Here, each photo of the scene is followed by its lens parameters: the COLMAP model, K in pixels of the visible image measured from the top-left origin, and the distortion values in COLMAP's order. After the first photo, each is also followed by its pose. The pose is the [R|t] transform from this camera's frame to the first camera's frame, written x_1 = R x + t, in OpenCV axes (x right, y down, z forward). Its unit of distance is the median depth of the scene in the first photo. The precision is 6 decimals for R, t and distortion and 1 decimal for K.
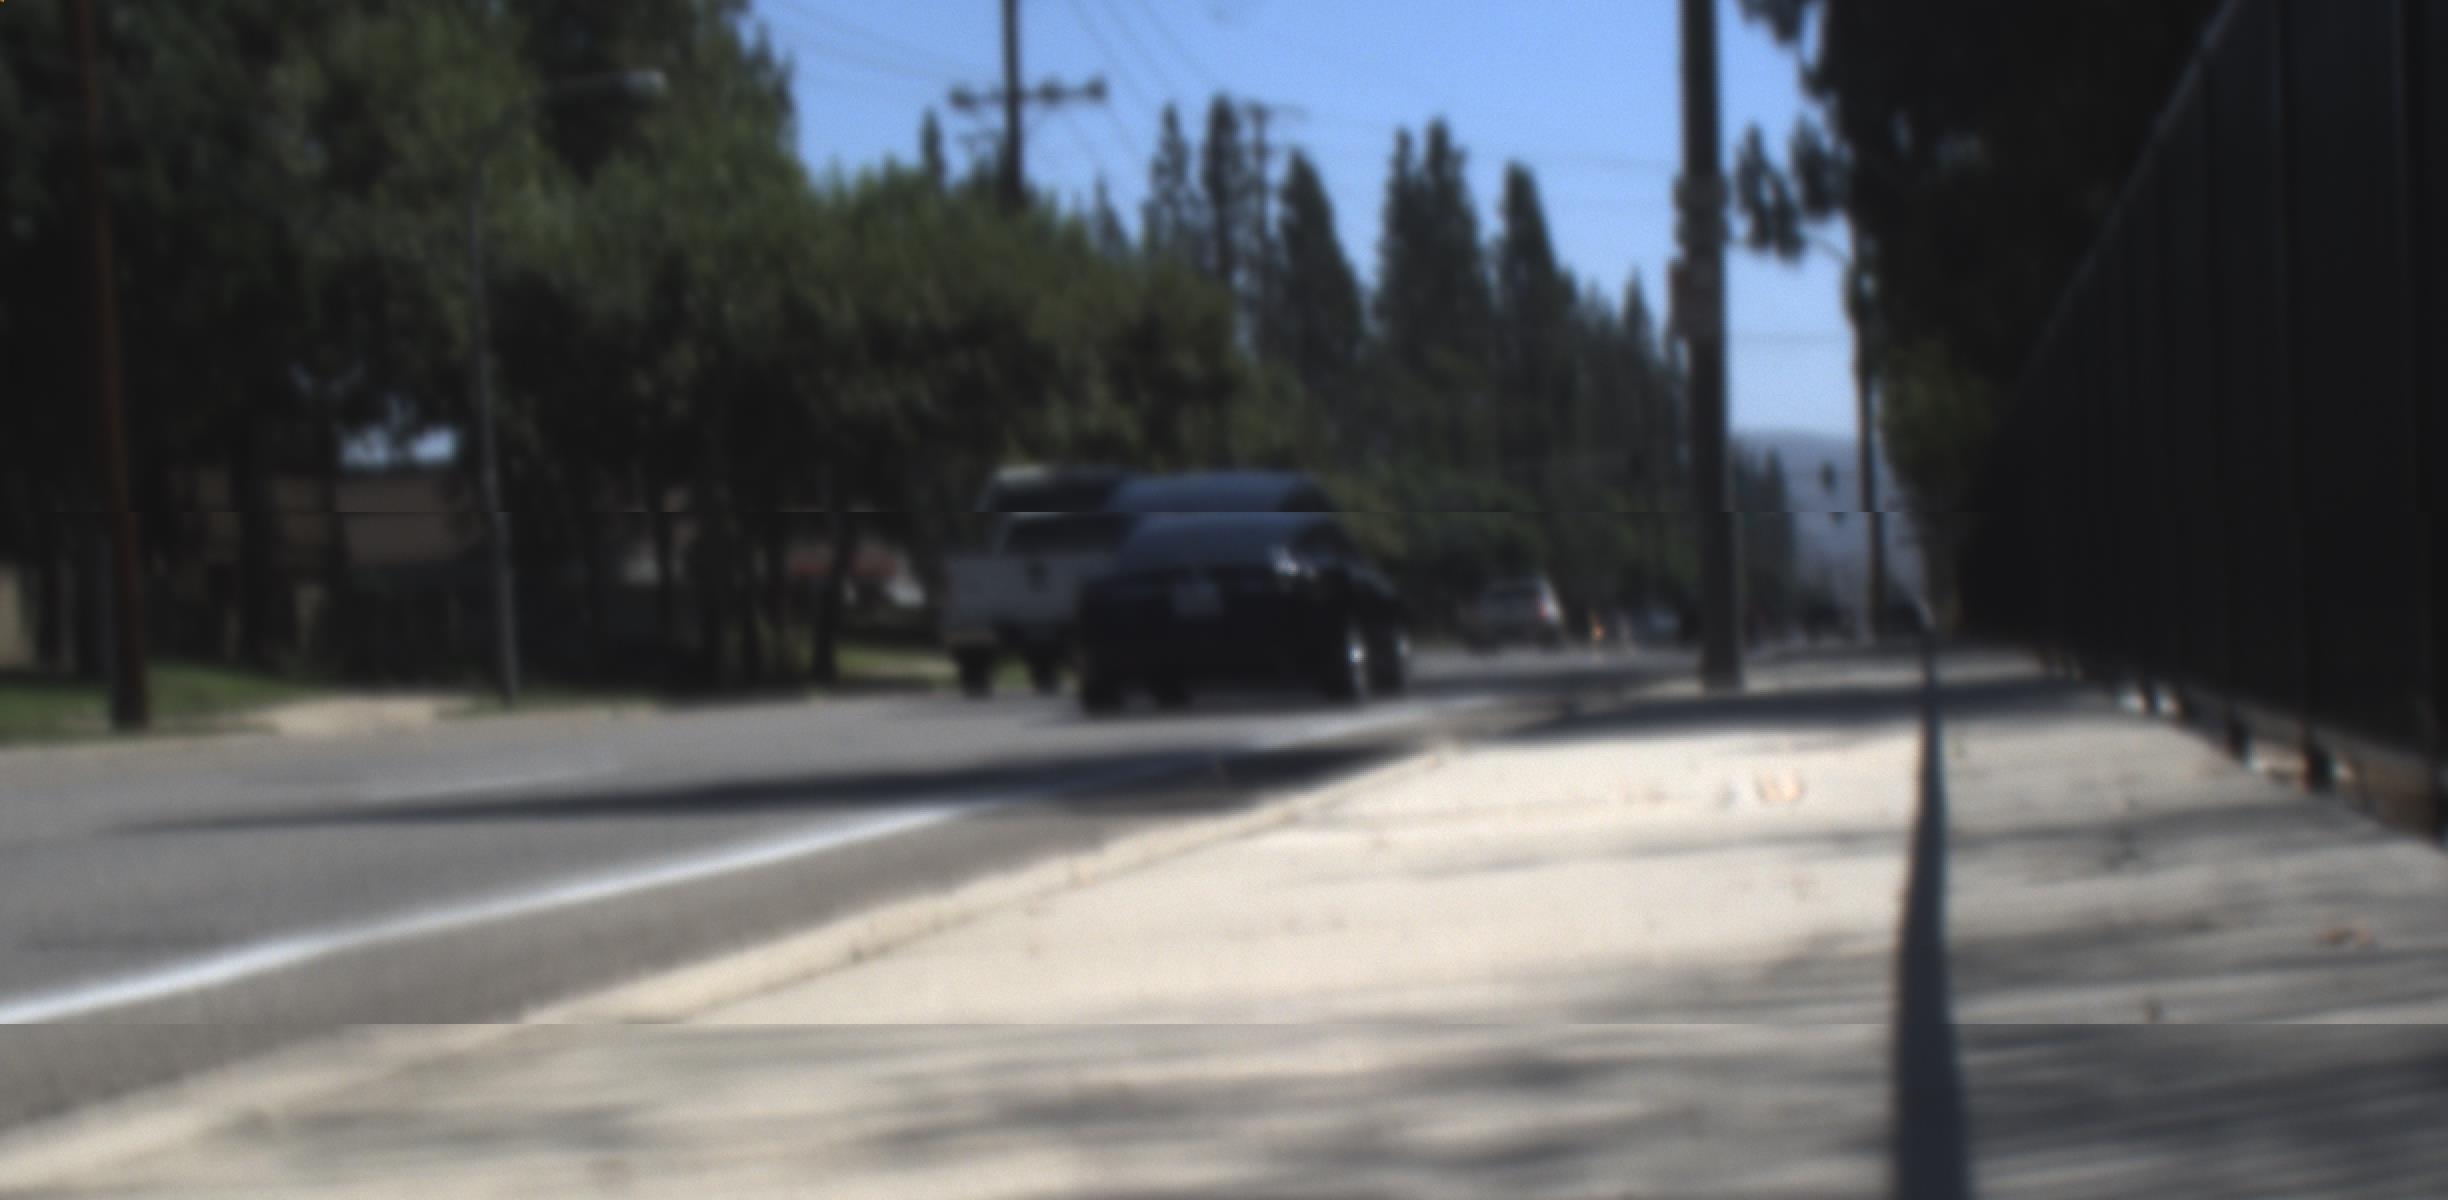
lens RADIAL K [[5554.9, 0, 1226.0], [0, 5554.9, 588.6], [0, 0, 1]] dist [0.061005, 0.000000]
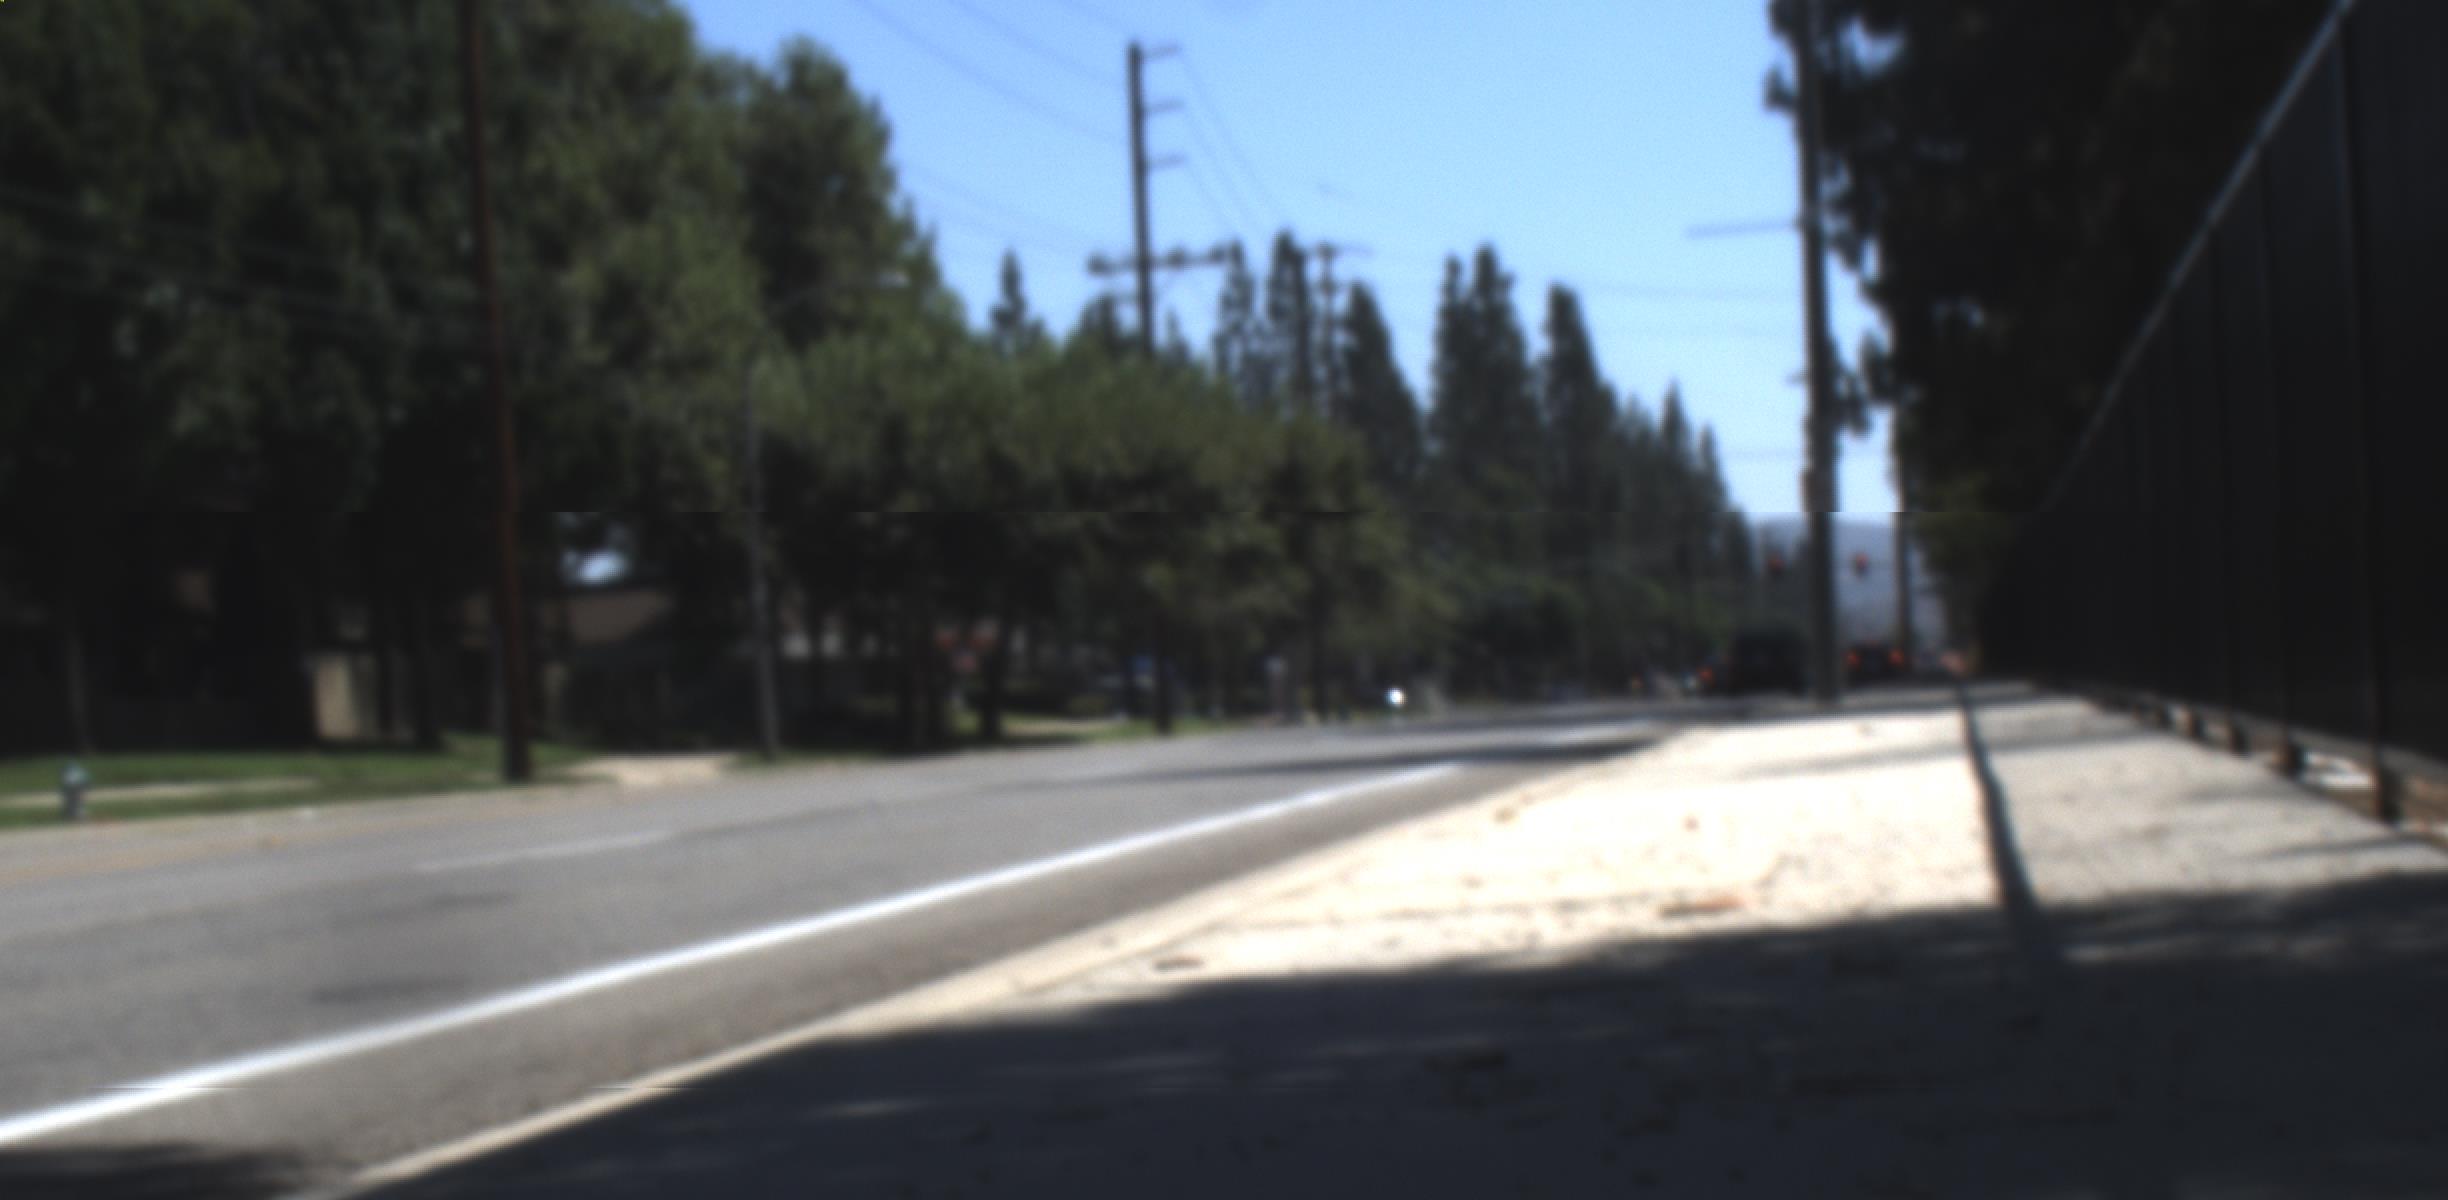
lens RADIAL K [[5554.9, 0, 1207.3], [0, 5554.9, 596.4], [0, 0, 1]] dist [0.061005, 0.000000]
pose [[0.999710, -0.022273, -0.009105, -0.022344], [0.022097, 0.999575, -0.019039, 0.001713], [0.009525, 0.018832, 0.999777, -0.172356]]
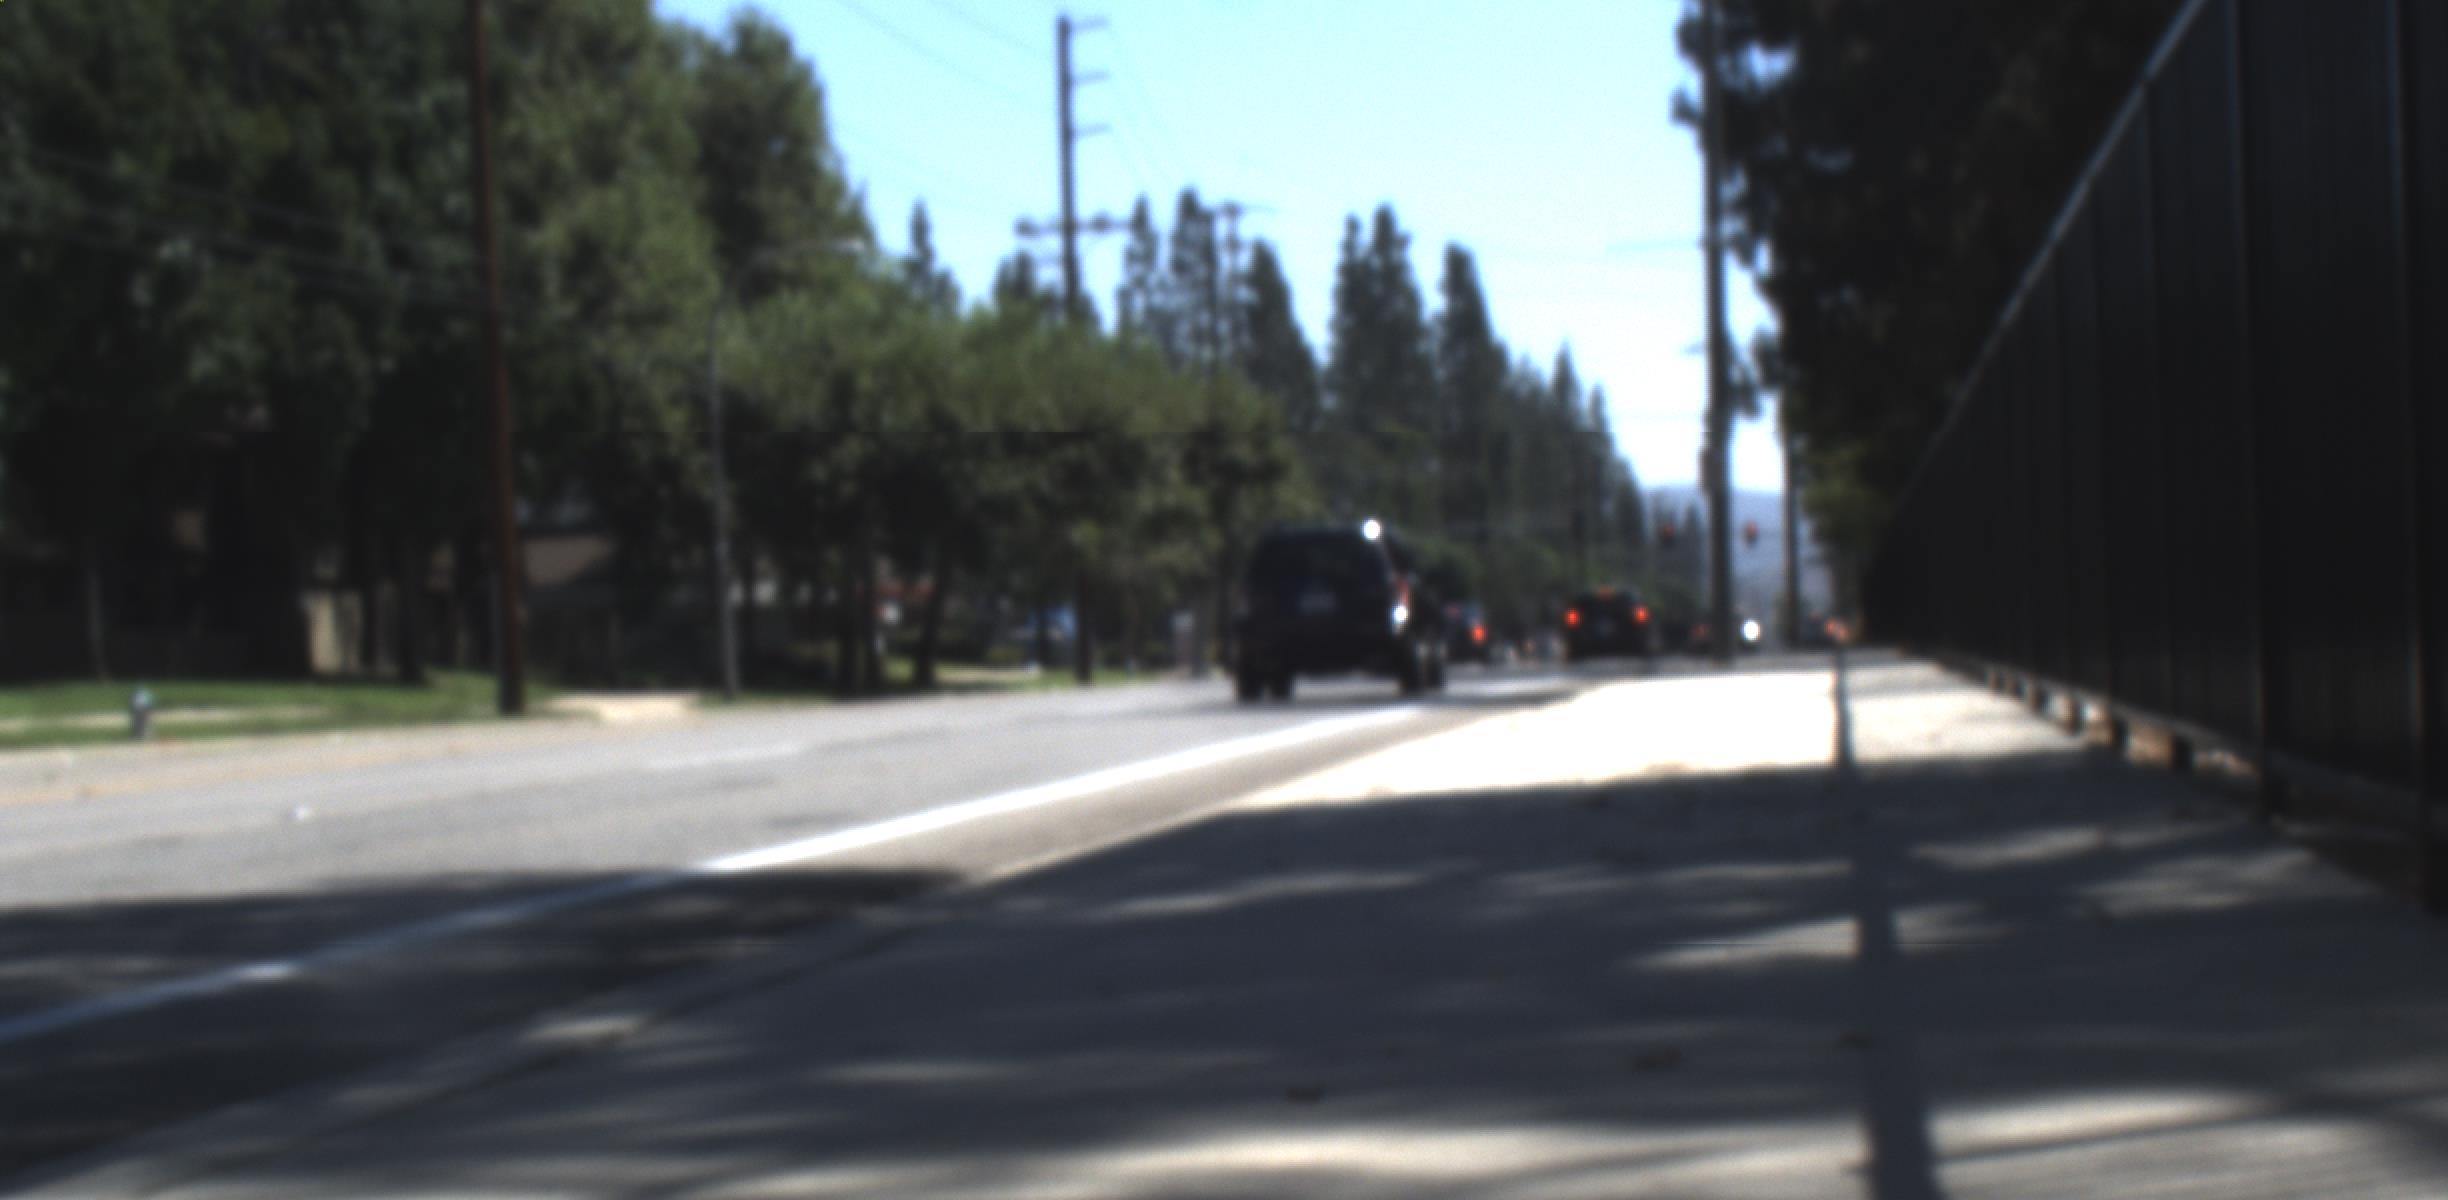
lens RADIAL K [[5554.9, 0, 1213.7], [0, 5554.9, 607.4], [0, 0, 1]] dist [0.061005, 0.000000]
pose [[0.999914, -0.002292, 0.012924, -0.030916], [0.002384, 0.999972, -0.007112, 0.001648], [-0.012907, 0.007142, 0.999891, -0.244892]]
